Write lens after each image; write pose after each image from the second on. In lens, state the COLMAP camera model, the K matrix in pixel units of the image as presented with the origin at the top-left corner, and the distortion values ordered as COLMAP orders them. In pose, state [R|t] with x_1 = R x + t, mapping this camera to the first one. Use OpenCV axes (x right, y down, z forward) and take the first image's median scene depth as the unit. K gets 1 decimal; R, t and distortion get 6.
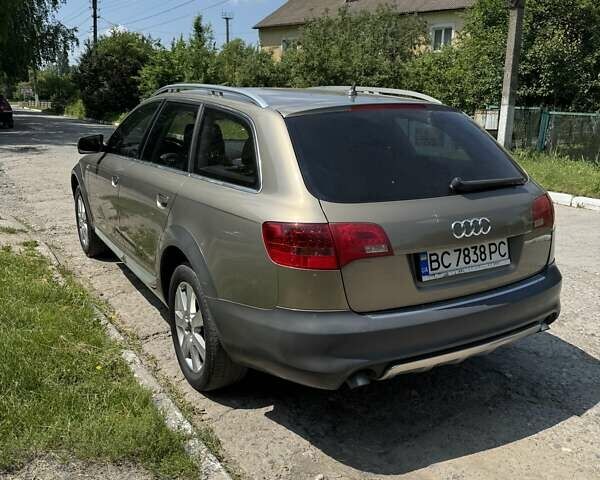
lens RADIAL K [[562.9, 0, 300.0], [0, 562.9, 240.0], [0, 0, 1]] dist [0.125882, -0.227891]
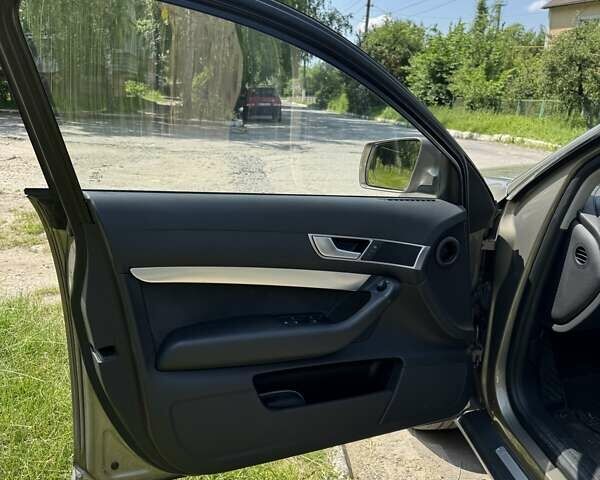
lens RADIAL K [[555.8, 0, 300.0], [0, 555.8, 240.0], [0, 0, 1]] dist [0.192170, -0.370657]
pose [[0.911302, 0.102176, -0.398860, -0.076531], [-0.098293, 0.994698, 0.030236, -0.030600], [0.399835, 0.011651, 0.916513, 0.154919]]
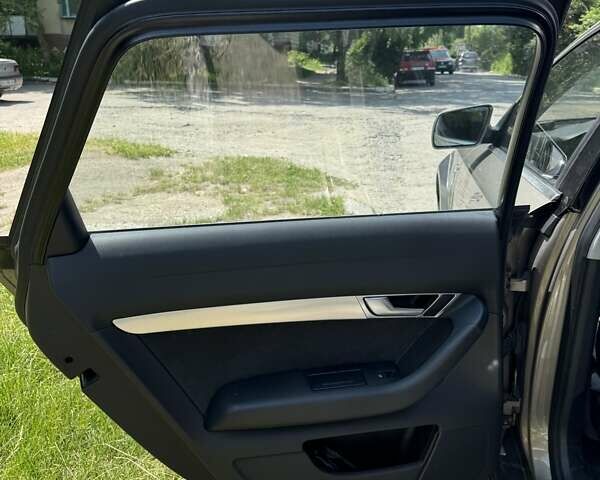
lens RADIAL K [[562.9, 0, 300.0], [0, 562.9, 240.0], [0, 0, 1]] dist [0.125882, -0.227891]
pose [[0.766692, 0.164897, -0.620477, -0.037891], [-0.119915, 0.986226, 0.113925, -0.026021], [0.630716, -0.012941, 0.775905, 0.127181]]
